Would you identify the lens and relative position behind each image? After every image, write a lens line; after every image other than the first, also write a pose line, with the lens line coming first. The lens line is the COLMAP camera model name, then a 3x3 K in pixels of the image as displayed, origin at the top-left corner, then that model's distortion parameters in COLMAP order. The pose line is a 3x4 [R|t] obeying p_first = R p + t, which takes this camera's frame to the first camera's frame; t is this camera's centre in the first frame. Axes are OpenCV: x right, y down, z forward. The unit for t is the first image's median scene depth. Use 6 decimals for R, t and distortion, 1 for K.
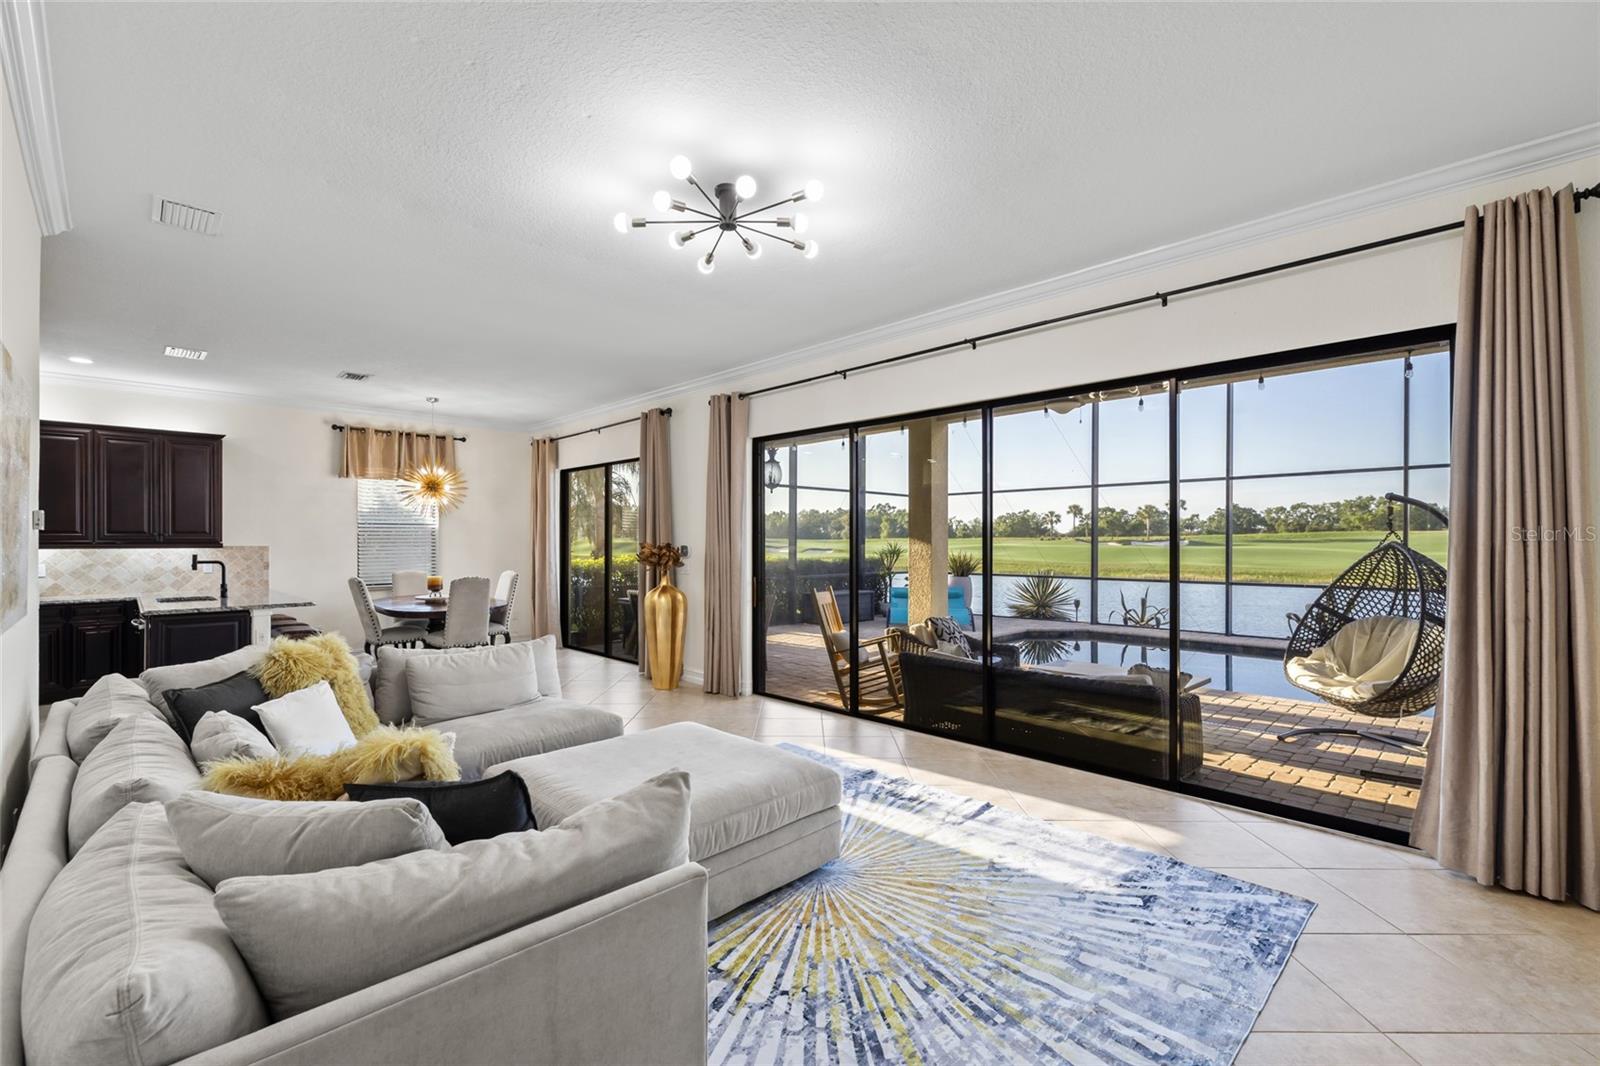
lens RADIAL K [[694.2, 0, 793.4], [0, 694.2, 540.6], [0, 0, 1]] dist [0.000213, 0.000145]
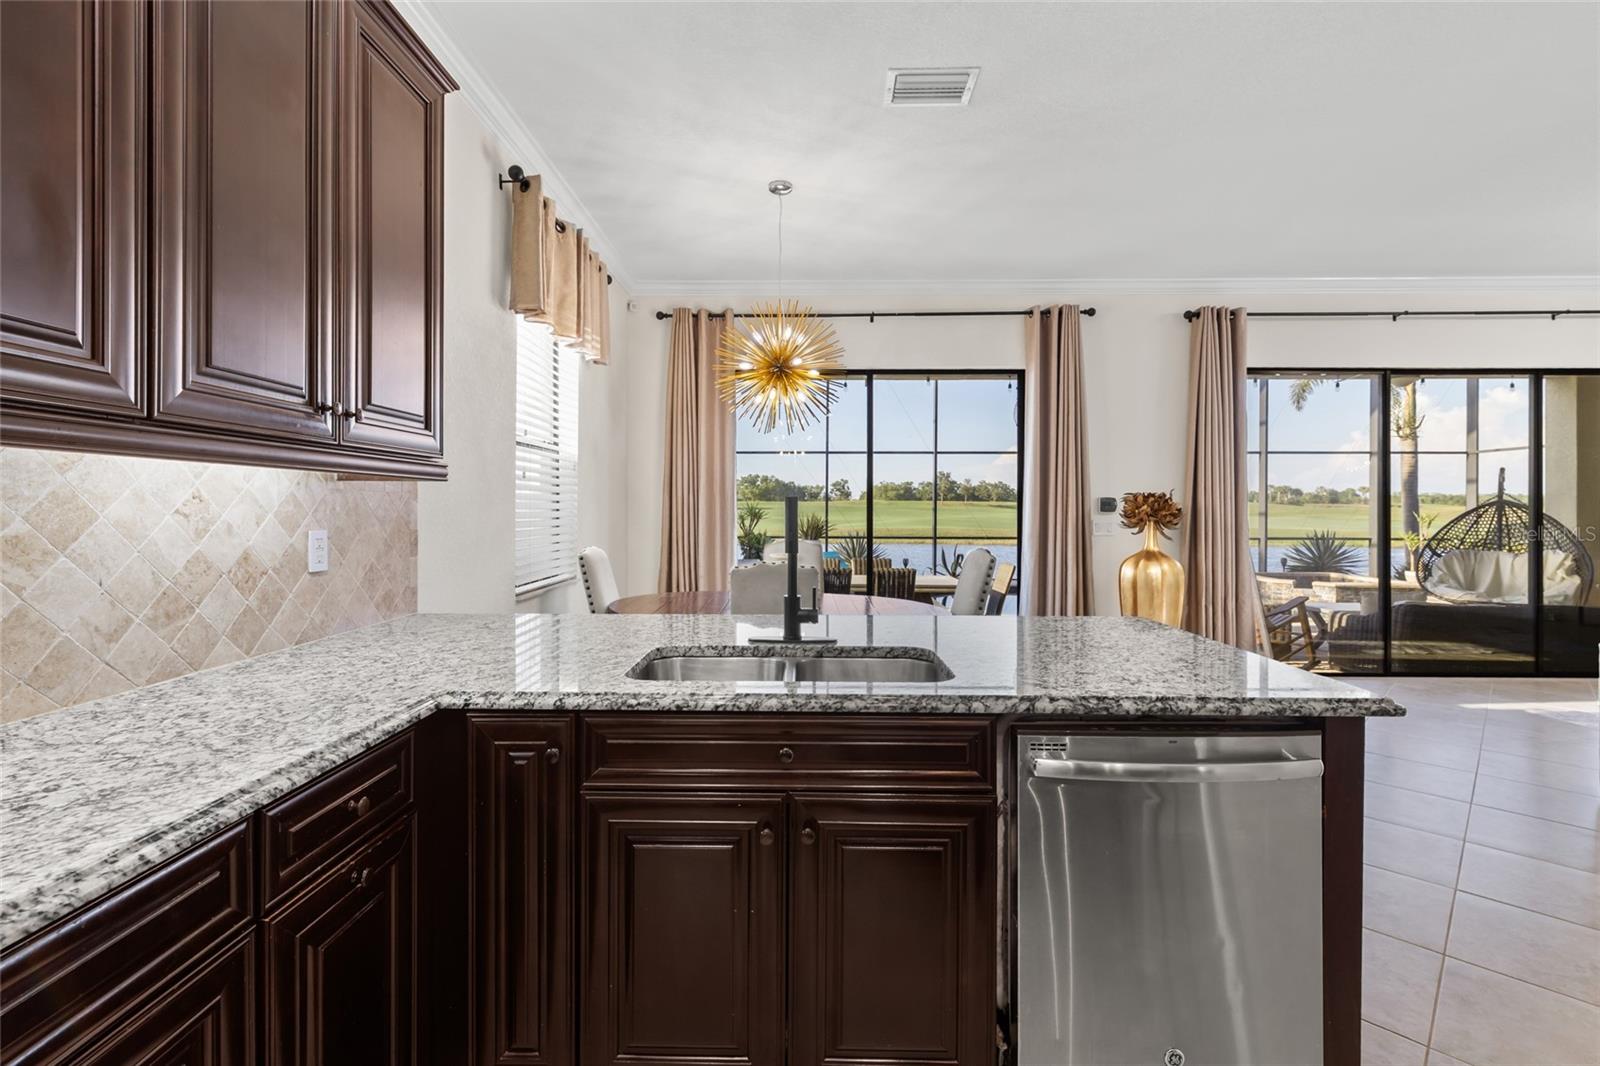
lens RADIAL K [[702.3, 0, 791.6], [0, 702.3, 508.3], [0, 0, 1]] dist [0.002313, -0.000471]
pose [[0.713862, 0.004185, 0.700274, -1.011034], [-0.004203, 0.999990, -0.001692, 0.023917], [-0.700274, -0.001735, 0.713872, 0.761342]]
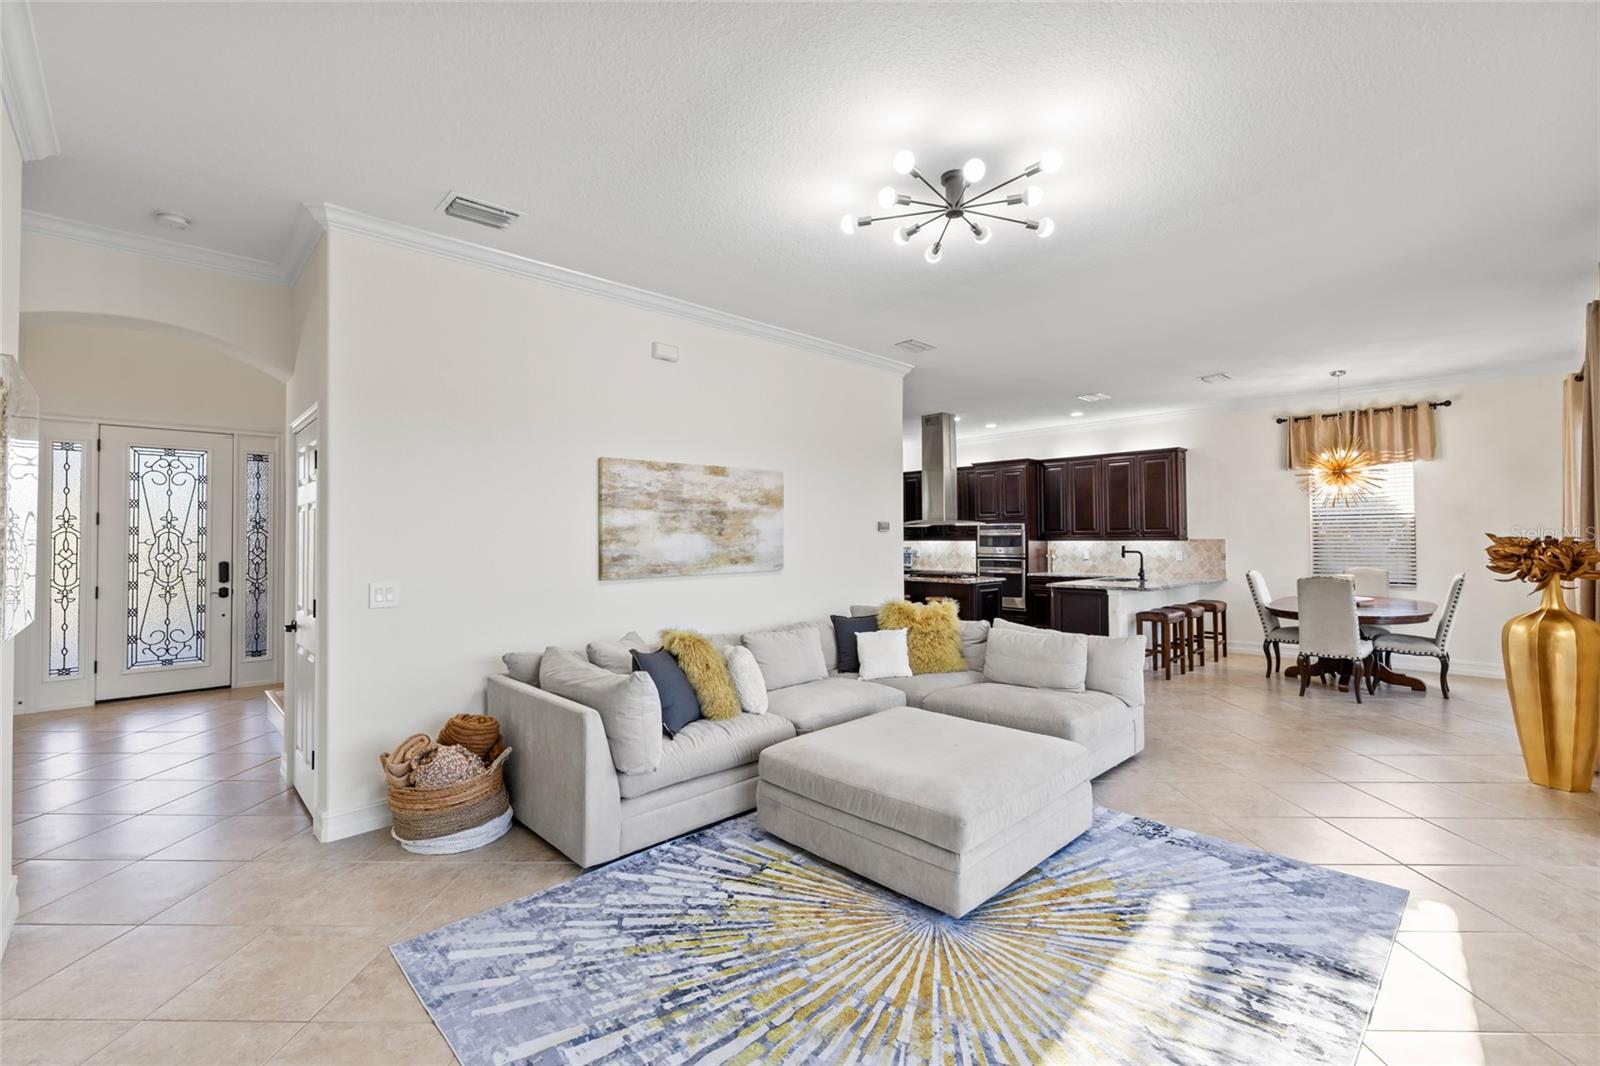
lens RADIAL K [[687.2, 0, 796.2], [0, 687.2, 522.7], [0, 0, 1]] dist [0.000997, 0.000005]
pose [[-0.010175, -0.020889, -0.999730, 0.417780], [0.007635, 0.999751, -0.020967, -0.000741], [0.999919, -0.007847, -0.010012, 0.379435]]
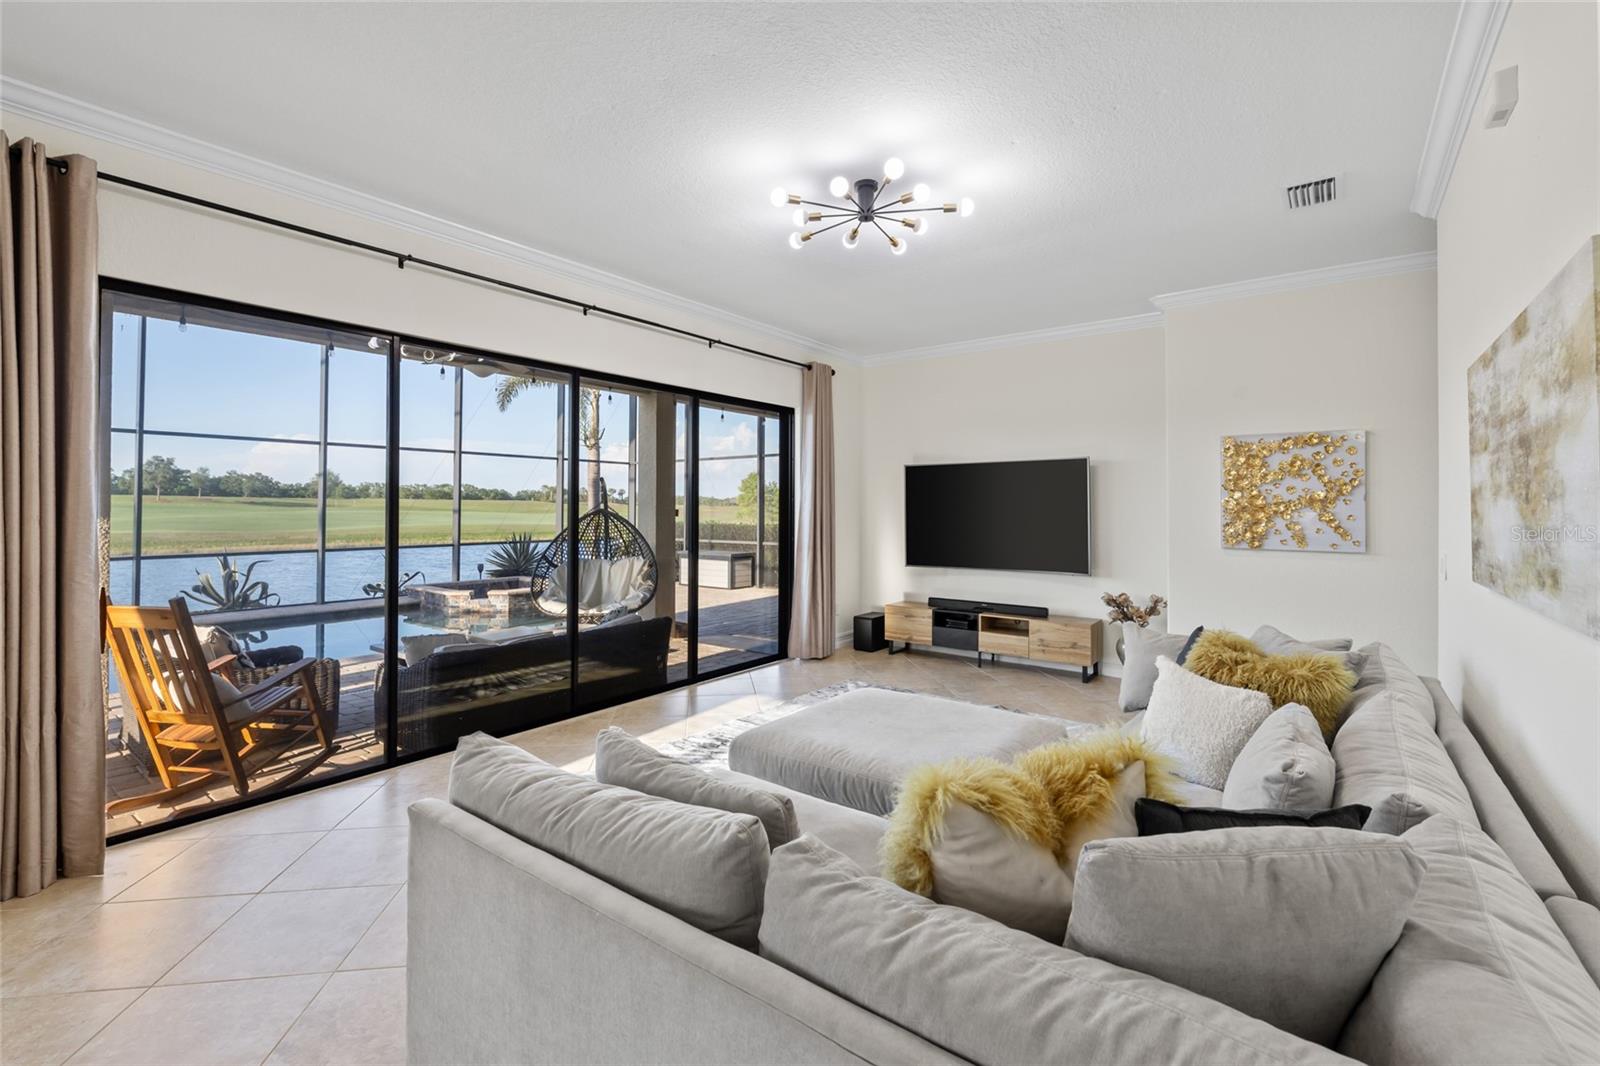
lens RADIAL K [[702.3, 0, 791.6], [0, 702.3, 508.3], [0, 0, 1]] dist [0.002313, -0.000471]
pose [[-0.137038, 0.000751, 0.990565, -0.565942], [-0.003508, 0.999993, -0.001243, 0.001348], [-0.990560, -0.003645, -0.137035, 0.612123]]
